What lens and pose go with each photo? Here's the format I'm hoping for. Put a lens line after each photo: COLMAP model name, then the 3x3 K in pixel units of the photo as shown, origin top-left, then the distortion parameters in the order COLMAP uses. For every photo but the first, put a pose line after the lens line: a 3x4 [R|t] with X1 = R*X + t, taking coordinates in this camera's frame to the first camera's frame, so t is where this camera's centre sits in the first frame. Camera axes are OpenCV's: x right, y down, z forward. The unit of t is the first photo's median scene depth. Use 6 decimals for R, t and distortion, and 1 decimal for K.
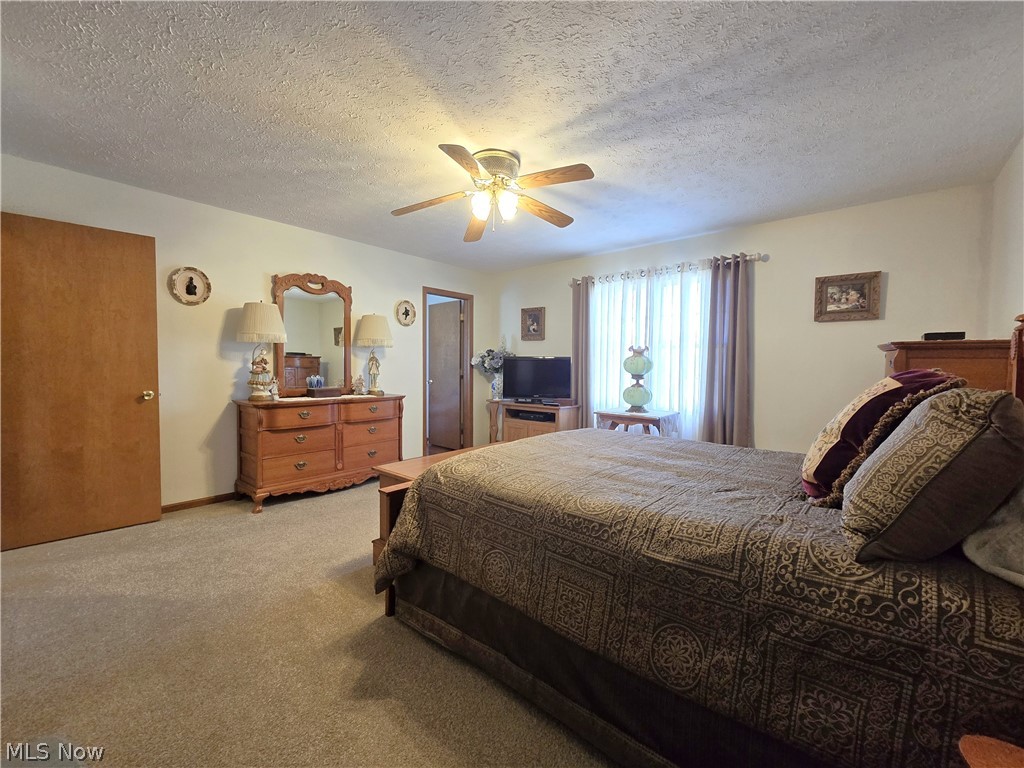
lens RADIAL K [[421.1, 0, 508.0], [0, 421.1, 382.9], [0, 0, 1]] dist [0.001874, -0.000831]
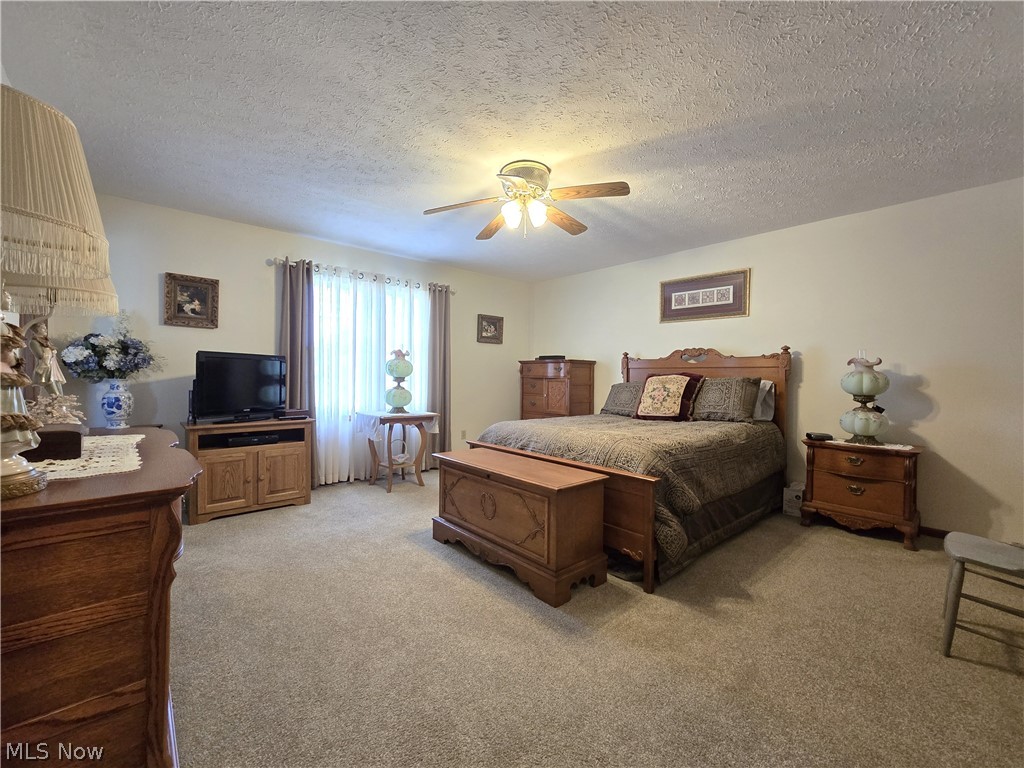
lens RADIAL K [[421.1, 0, 507.0], [0, 421.1, 380.4], [0, 0, 1]] dist [0.001874, -0.000831]
pose [[0.127676, -0.021598, 0.991581, -0.699932], [0.028818, 0.999422, 0.018059, -0.023204], [-0.991397, 0.026270, 0.128225, 0.597500]]
